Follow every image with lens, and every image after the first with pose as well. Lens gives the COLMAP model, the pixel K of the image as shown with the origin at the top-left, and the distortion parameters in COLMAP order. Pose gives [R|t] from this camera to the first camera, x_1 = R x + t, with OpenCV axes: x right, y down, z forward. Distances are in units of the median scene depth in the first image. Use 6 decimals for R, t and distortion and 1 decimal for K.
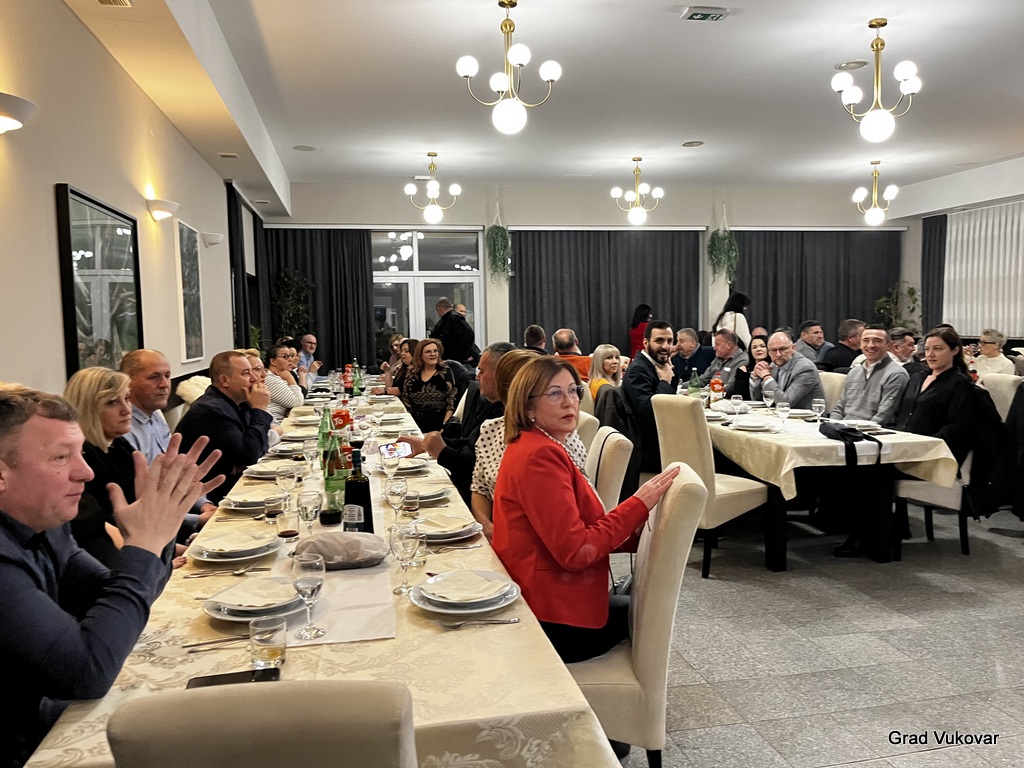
lens RADIAL K [[771.1, 0, 501.2], [0, 771.1, 382.4], [0, 0, 1]] dist [0.061475, -0.085313]
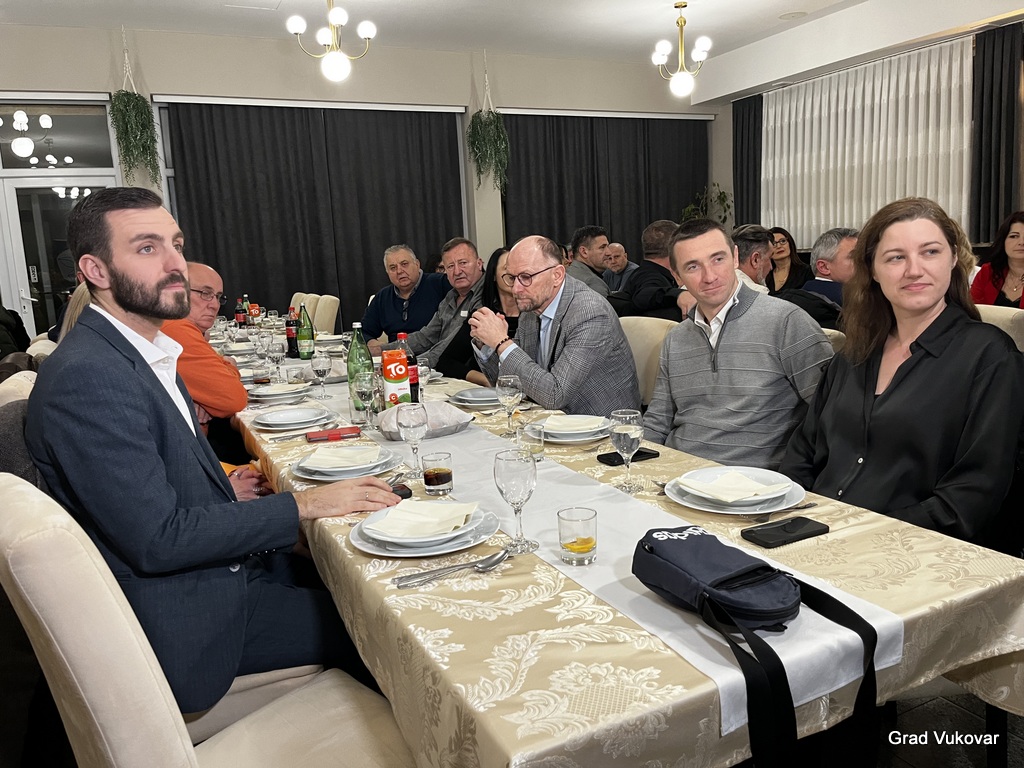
lens RADIAL K [[773.1, 0, 512.0], [0, 773.1, 374.0], [0, 0, 1]] dist [0.057531, -0.078812]
pose [[0.967238, -0.070583, 0.243862, 0.119009], [0.052784, 0.995494, 0.078775, -0.010442], [-0.248323, -0.063322, 0.966605, 0.292440]]
